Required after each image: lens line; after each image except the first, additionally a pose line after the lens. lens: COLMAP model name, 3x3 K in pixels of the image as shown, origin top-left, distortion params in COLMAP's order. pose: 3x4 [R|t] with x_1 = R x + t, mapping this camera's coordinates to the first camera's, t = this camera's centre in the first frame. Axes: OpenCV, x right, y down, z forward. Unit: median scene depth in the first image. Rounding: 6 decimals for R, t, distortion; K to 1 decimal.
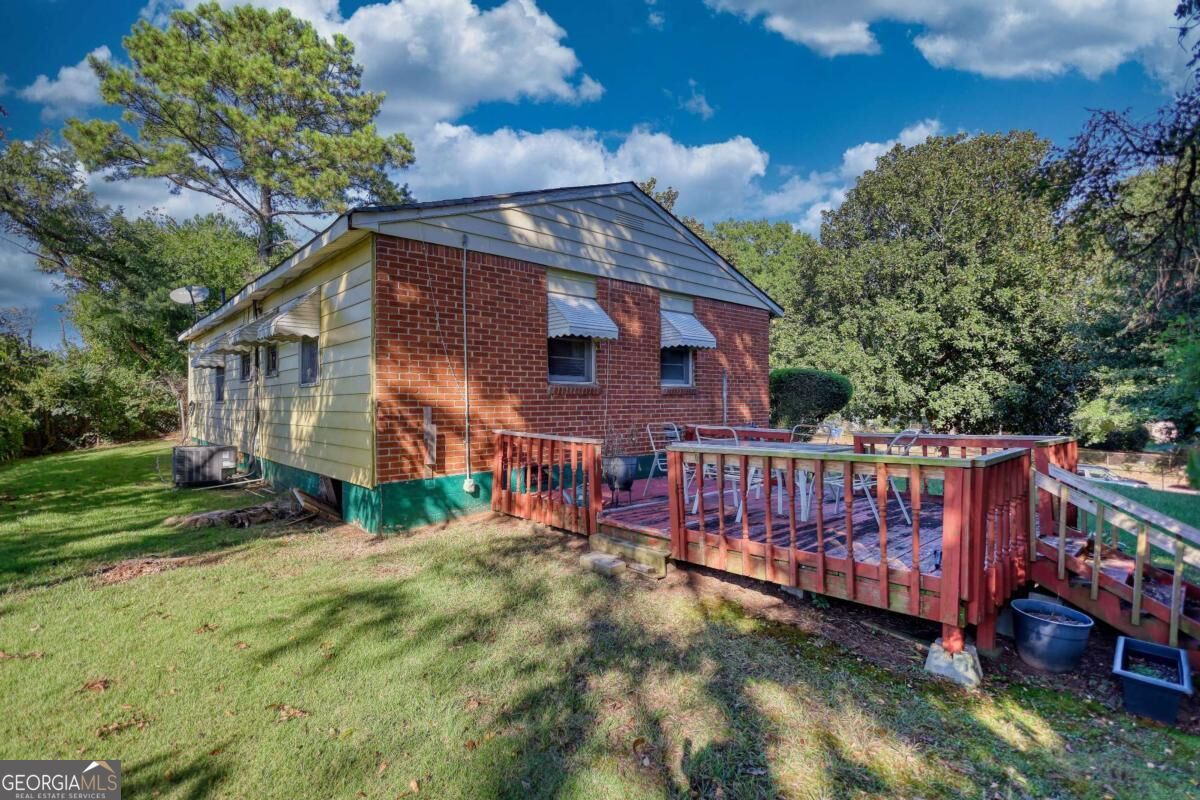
lens RADIAL K [[558.3, 0, 600.0], [0, 558.3, 400.0], [0, 0, 1]] dist [-0.000267, -0.000711]
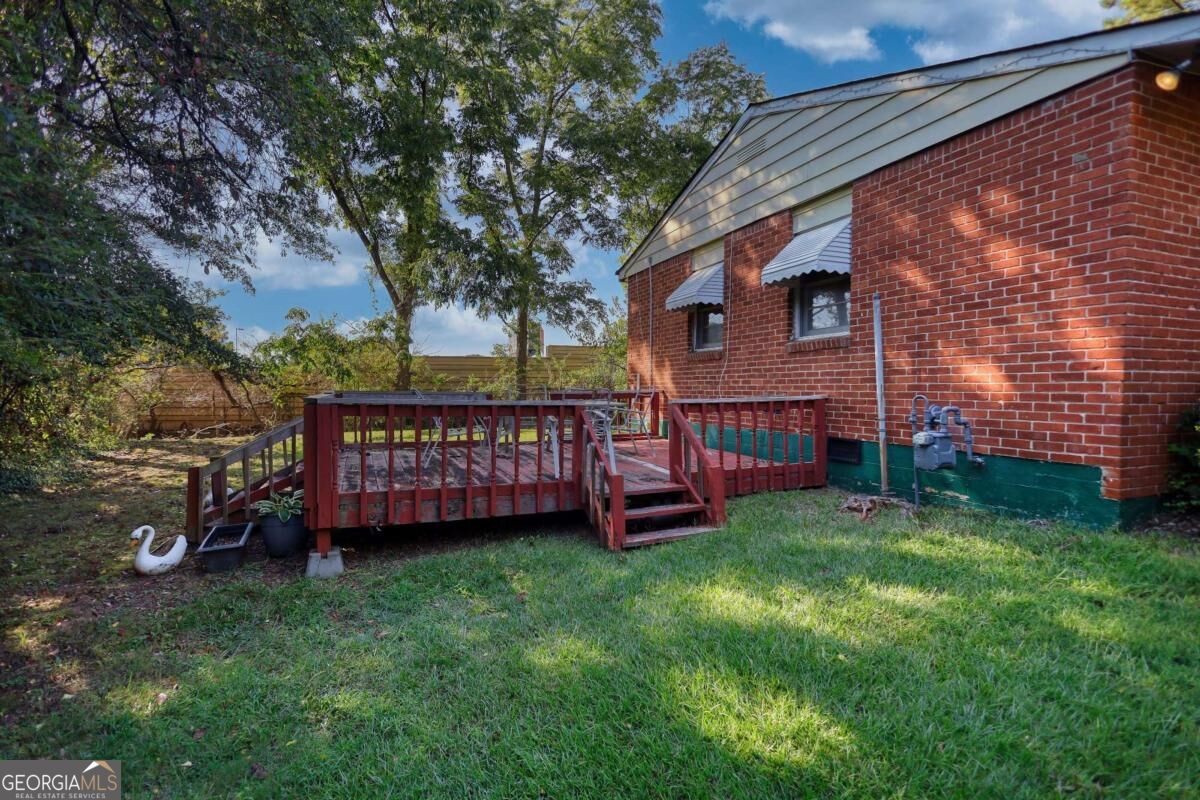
lens RADIAL K [[558.3, 0, 600.0], [0, 558.3, 400.0], [0, 0, 1]] dist [-0.000267, -0.000711]
pose [[-0.347988, 0.024087, -0.937190, 0.923018], [-0.003696, 0.999627, 0.027064, 0.034542], [0.937492, 0.012882, -0.347769, 1.064585]]
